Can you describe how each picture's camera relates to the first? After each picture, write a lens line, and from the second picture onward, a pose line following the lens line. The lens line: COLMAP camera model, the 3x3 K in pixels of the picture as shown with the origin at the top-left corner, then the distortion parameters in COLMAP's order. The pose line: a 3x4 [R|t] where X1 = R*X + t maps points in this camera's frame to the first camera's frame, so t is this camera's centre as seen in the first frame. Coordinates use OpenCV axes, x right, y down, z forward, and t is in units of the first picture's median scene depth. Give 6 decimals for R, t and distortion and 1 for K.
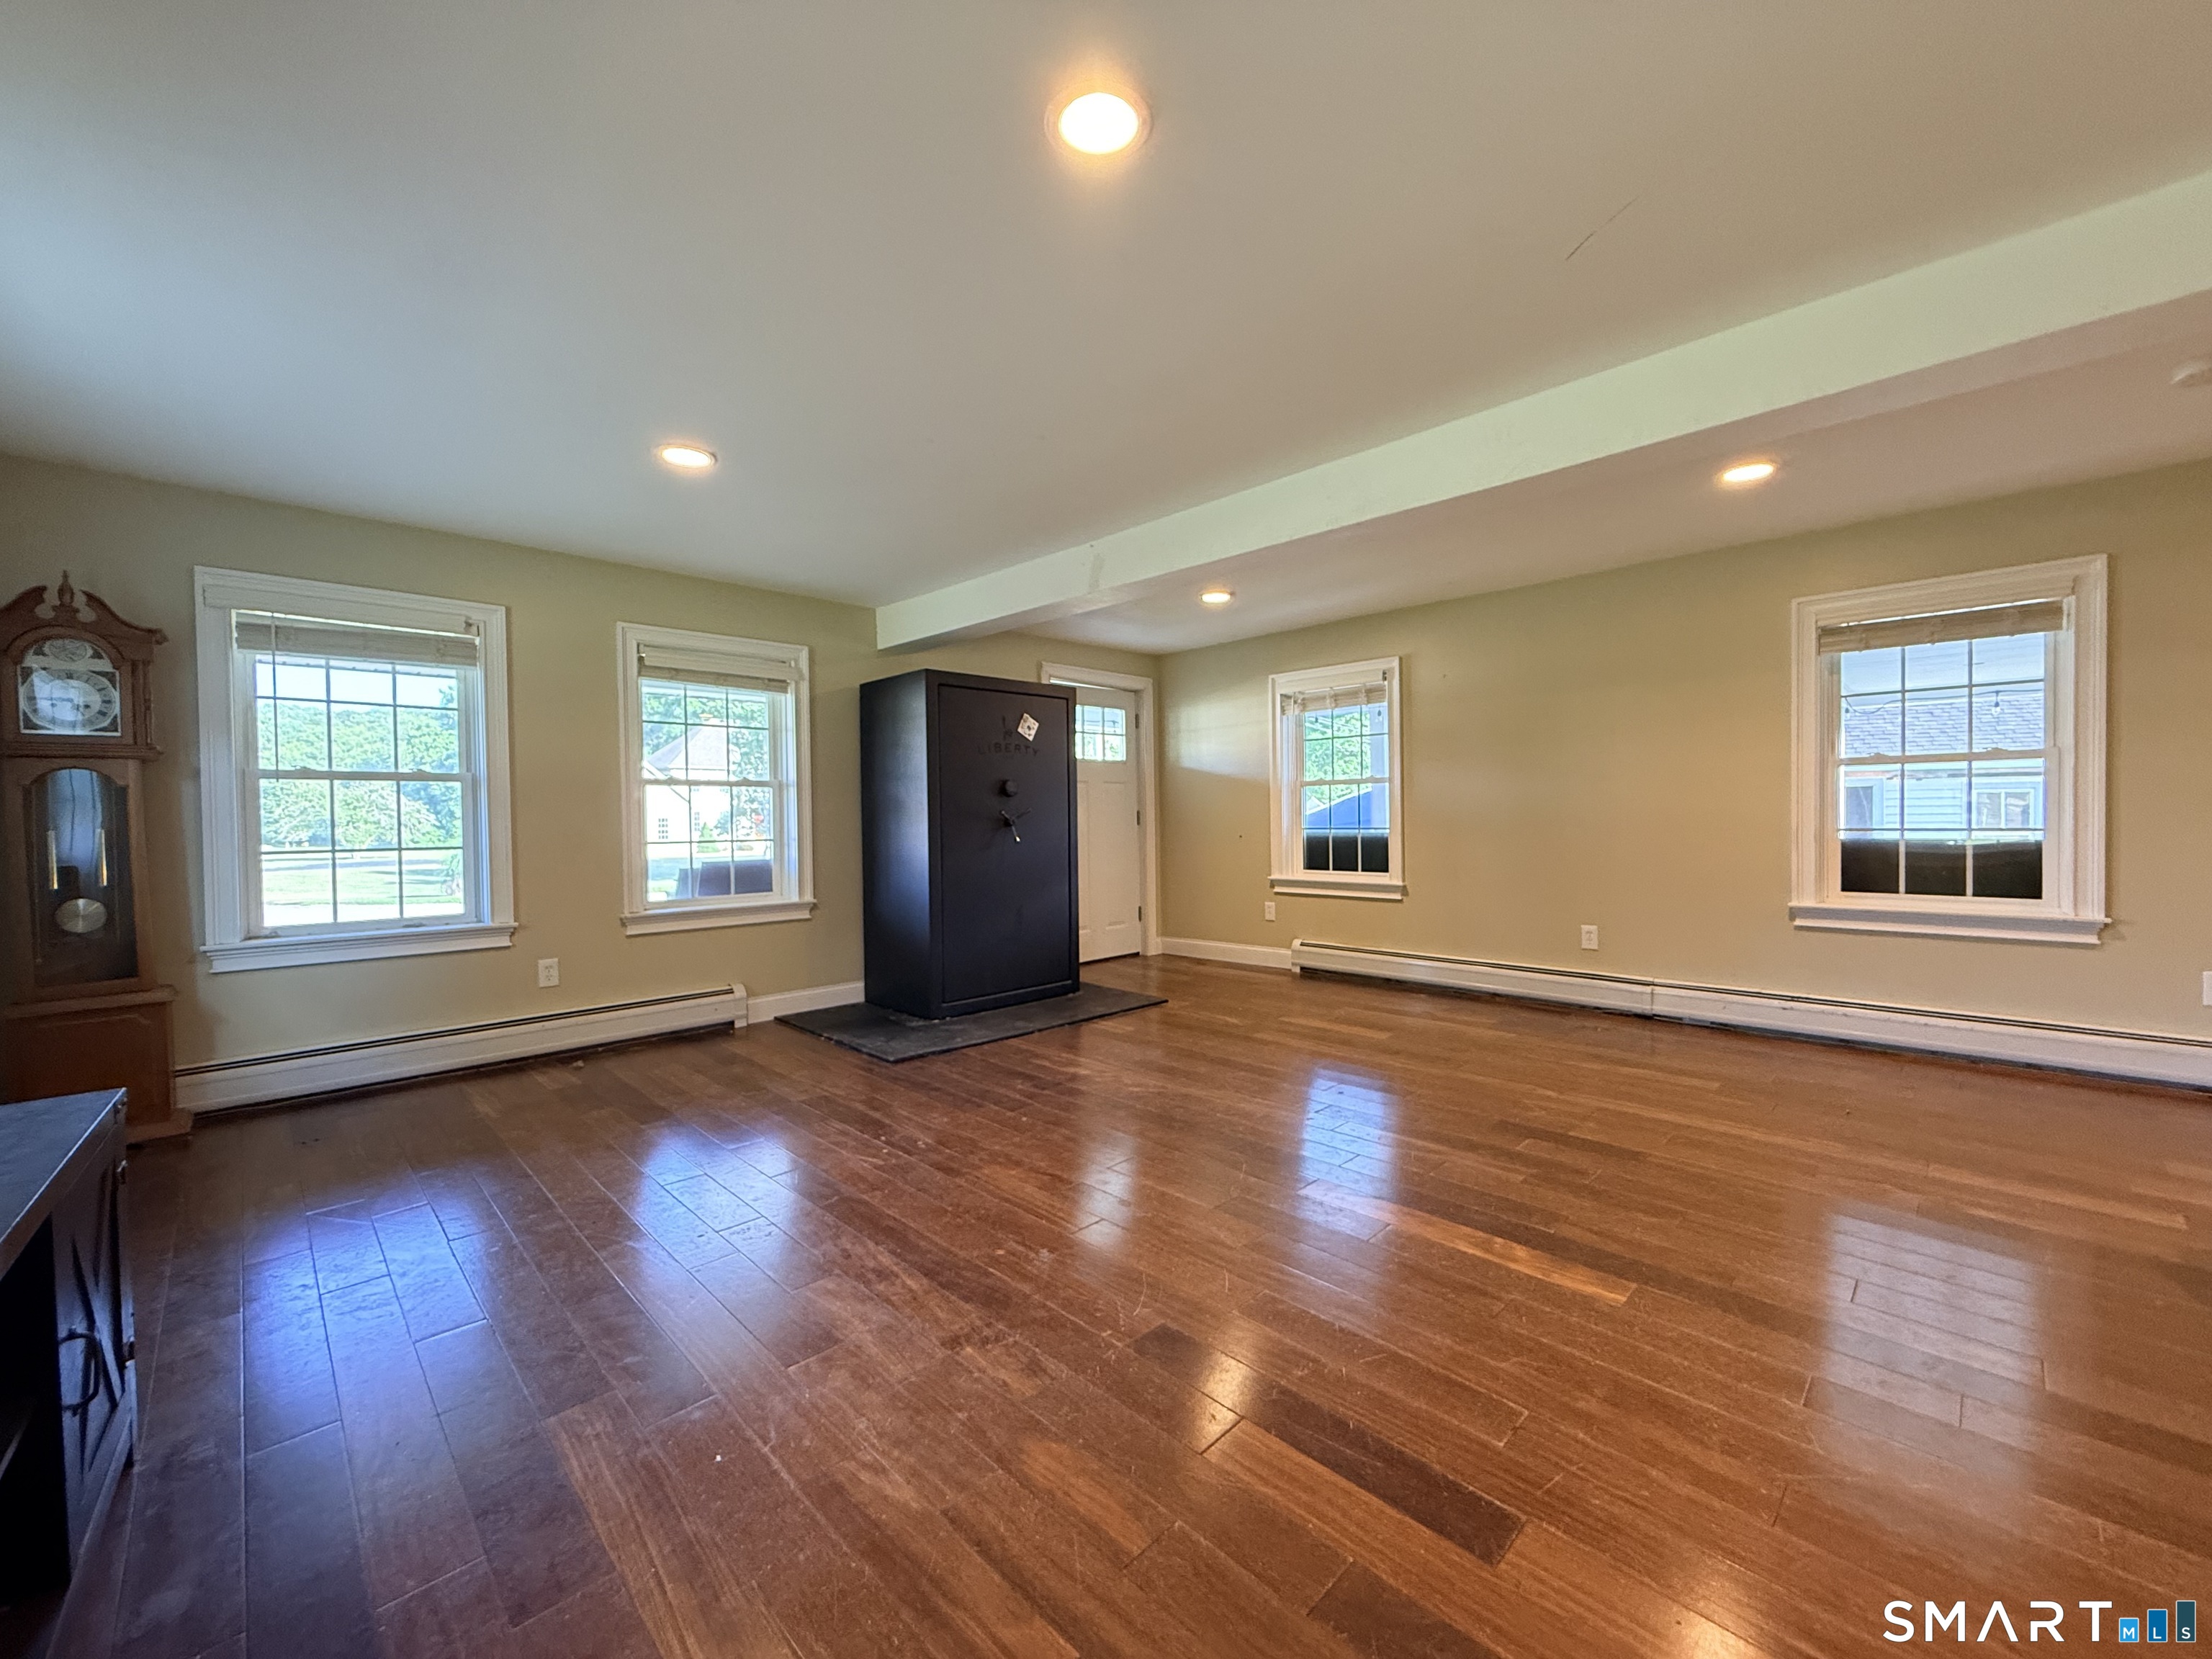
lens RADIAL K [[881.7, 0, 1100.5], [0, 881.7, 832.6], [0, 0, 1]] dist [-0.000529, 0.000598]
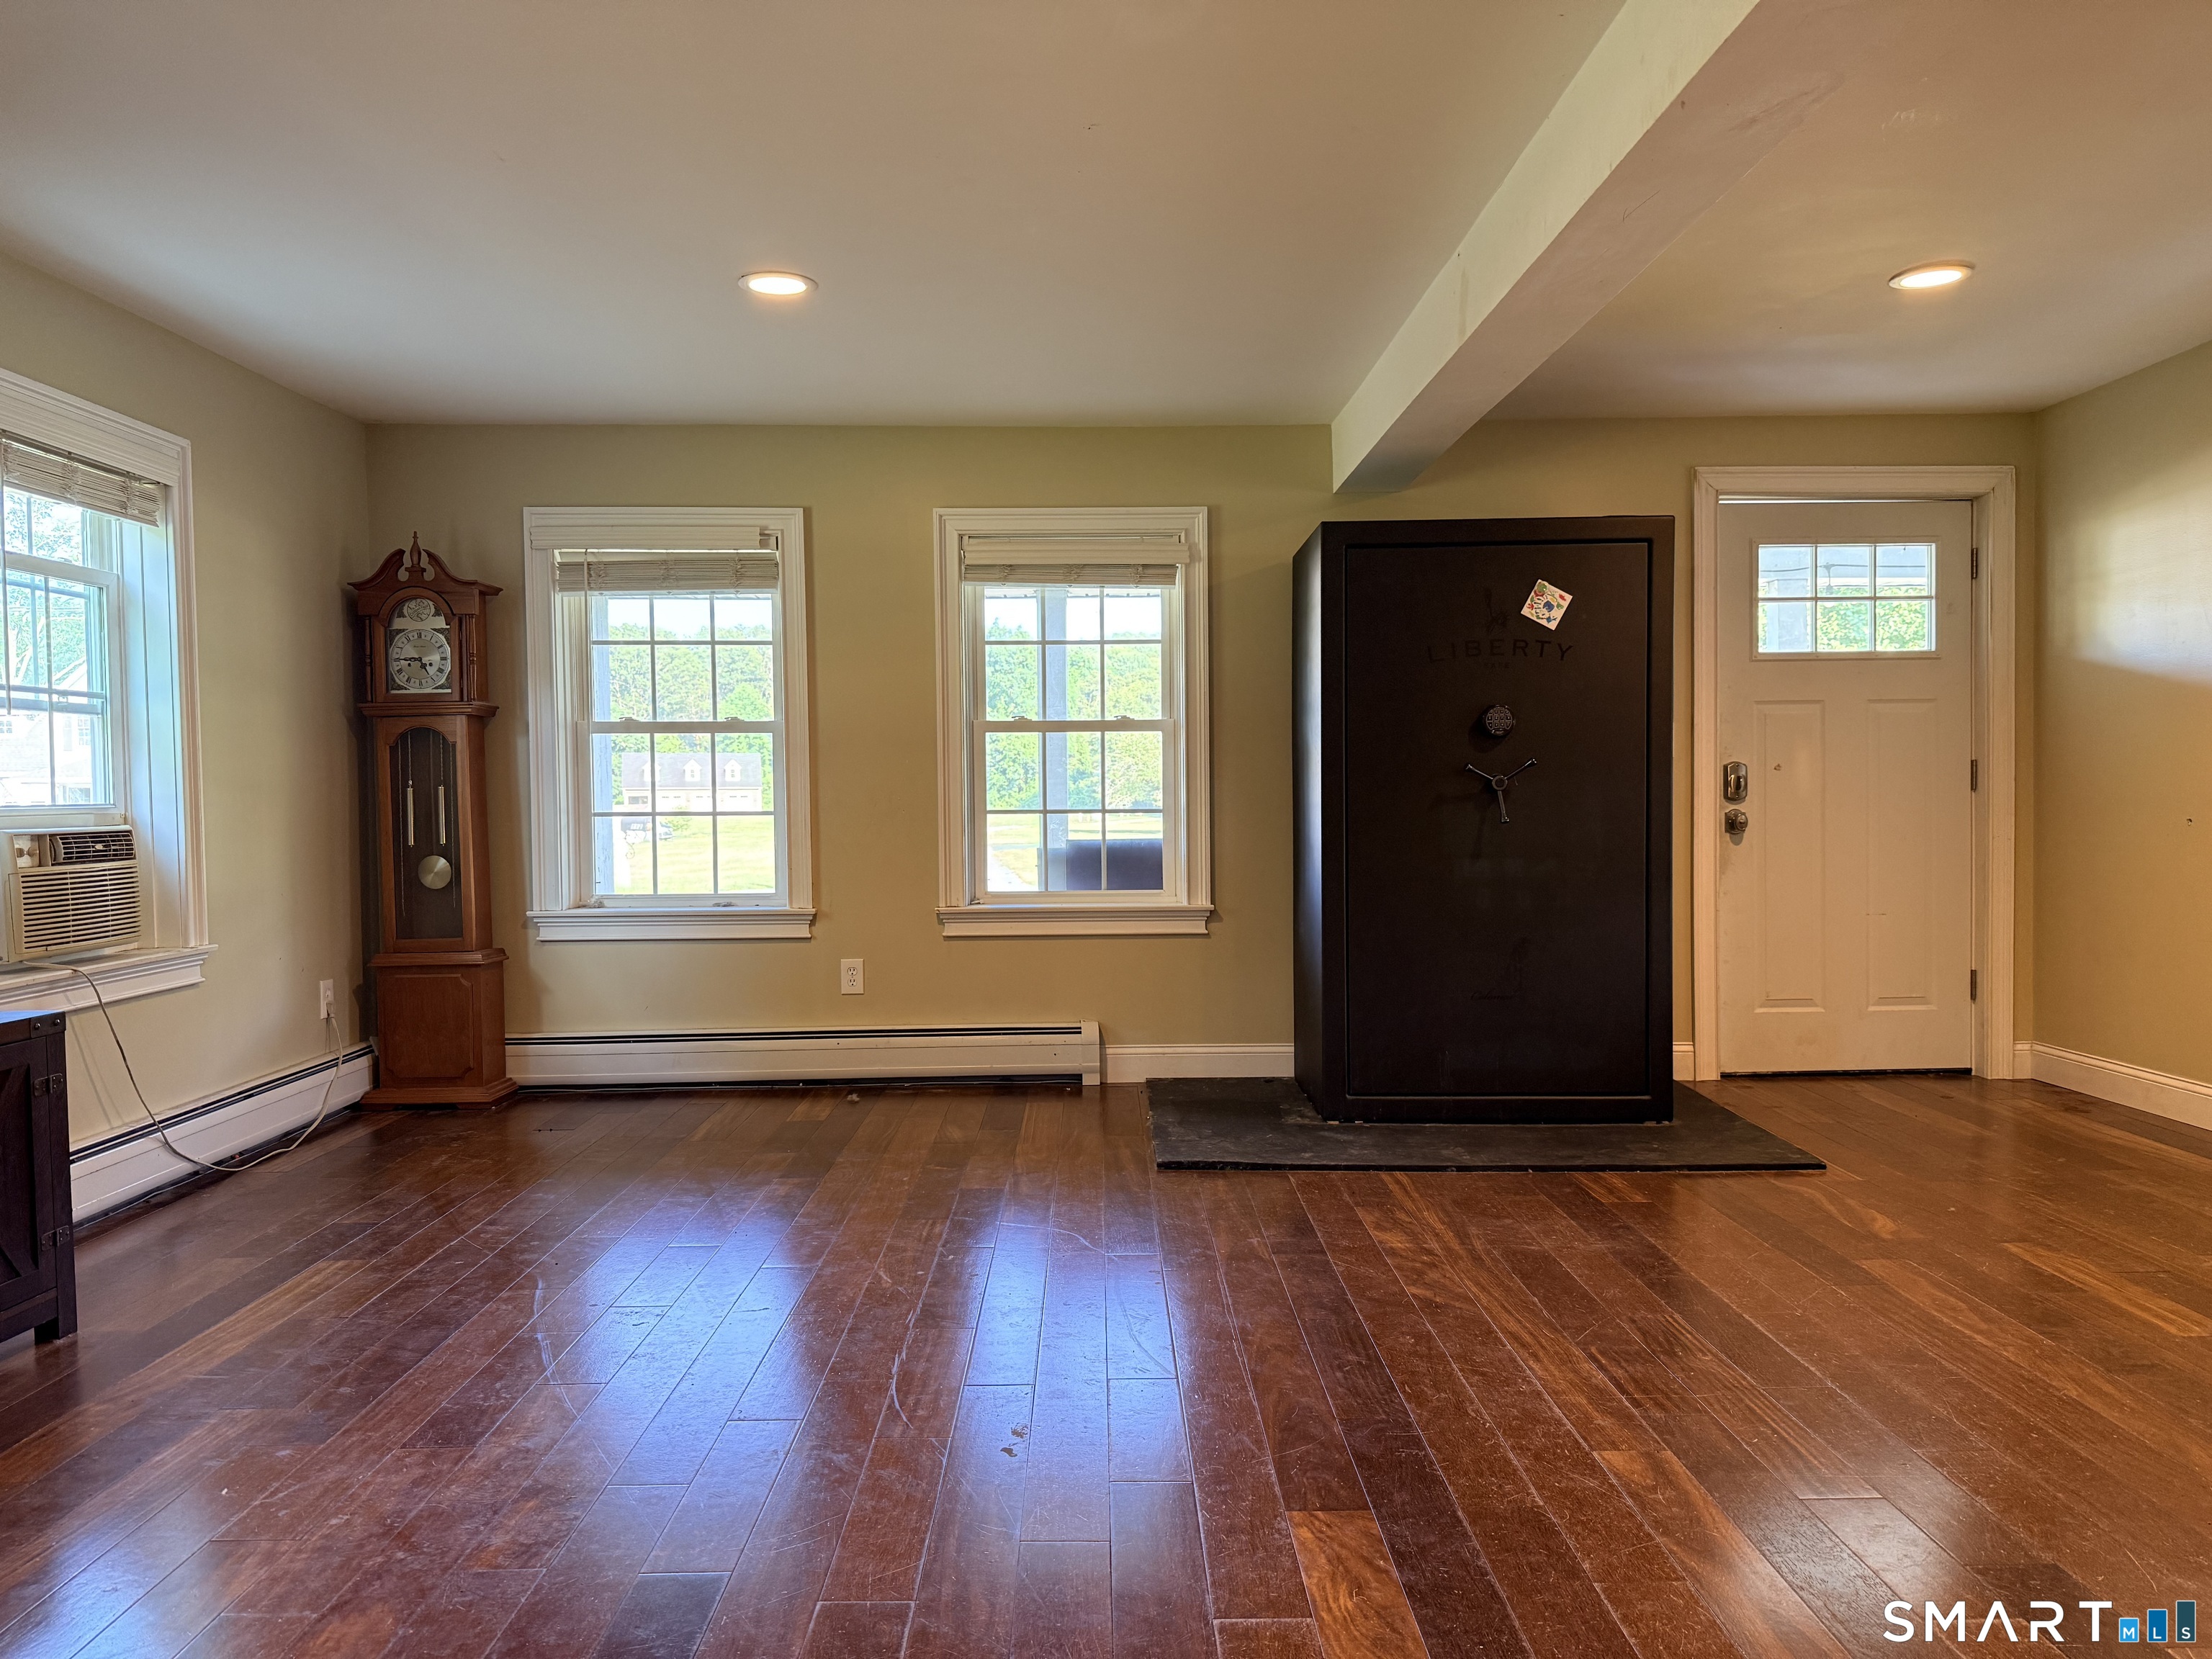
lens RADIAL K [[1545.2, 0, 1103.6], [0, 1545.2, 839.1], [0, 0, 1]] dist [0.045871, -0.006532]
pose [[0.727282, 0.030767, -0.685649, 0.462267], [-0.012091, 0.999414, 0.032022, -0.007278], [0.686232, -0.014999, 0.727228, 0.165555]]
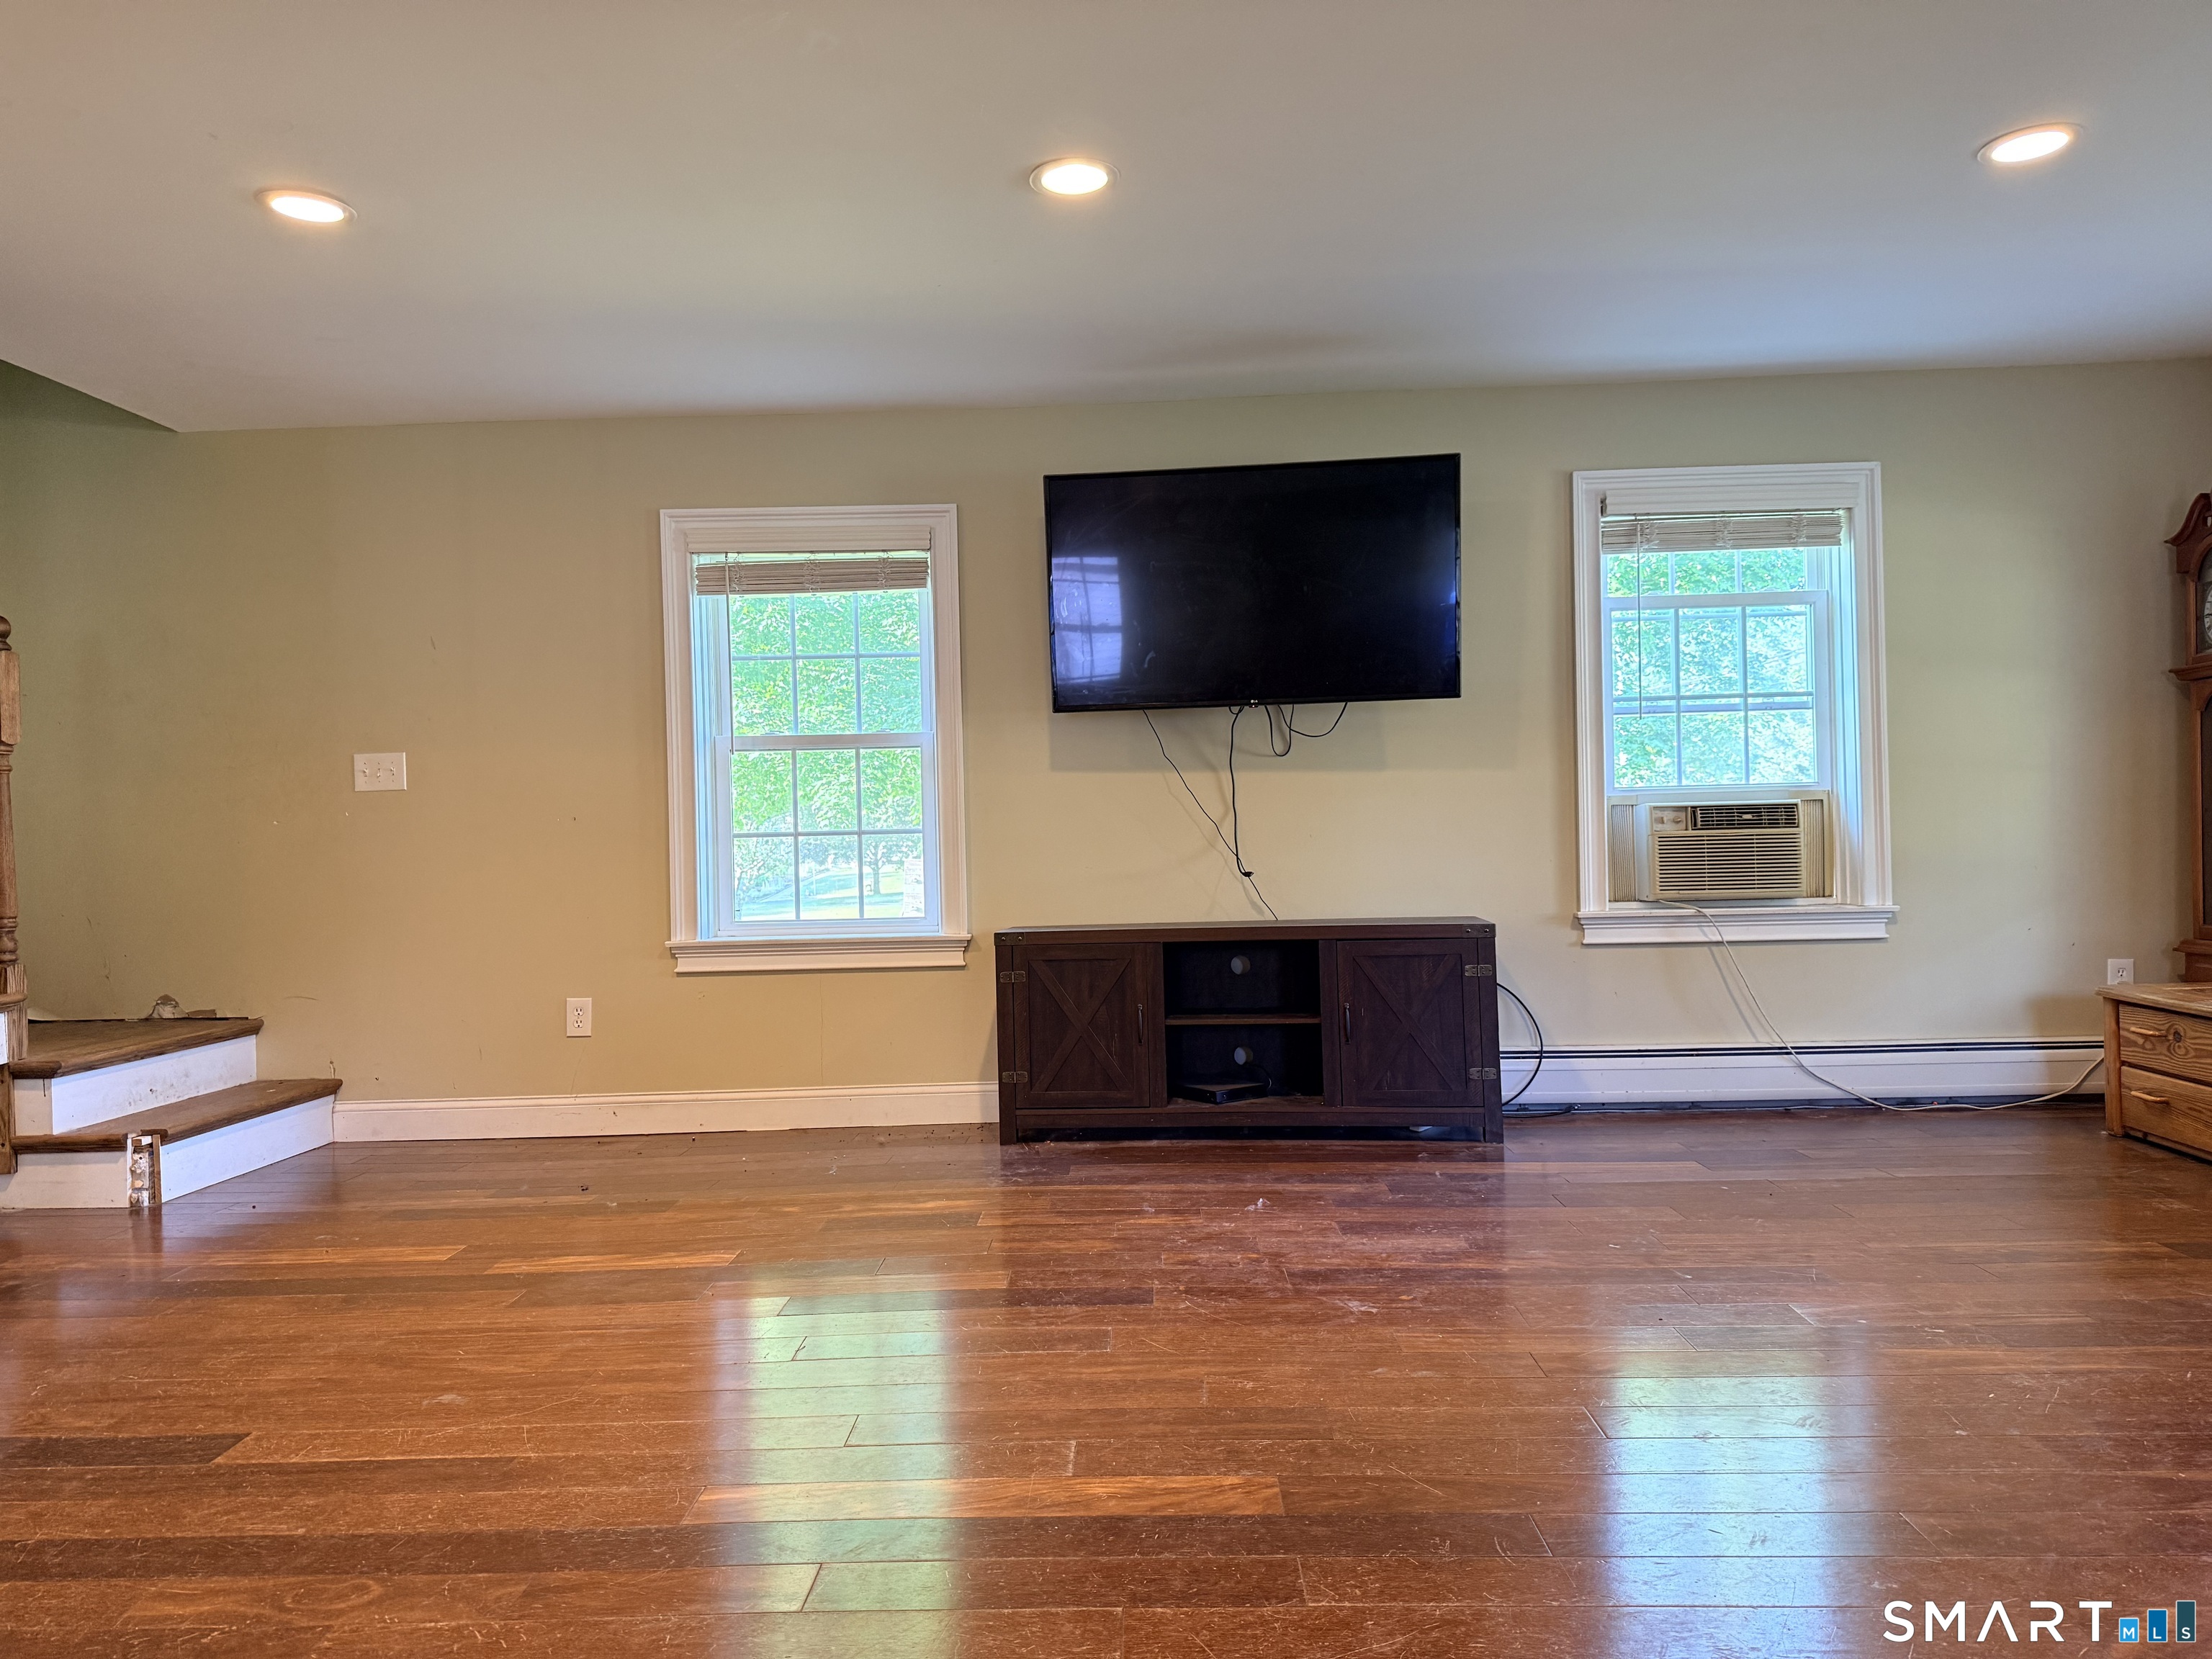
lens RADIAL K [[1545.2, 0, 1104.0], [0, 1545.2, 832.2], [0, 0, 1]] dist [0.045871, -0.006532]
pose [[-0.720298, 0.031308, -0.692958, 0.550359], [0.028644, 0.999471, 0.015382, 0.015574], [0.693073, -0.008770, -0.720814, 0.981057]]
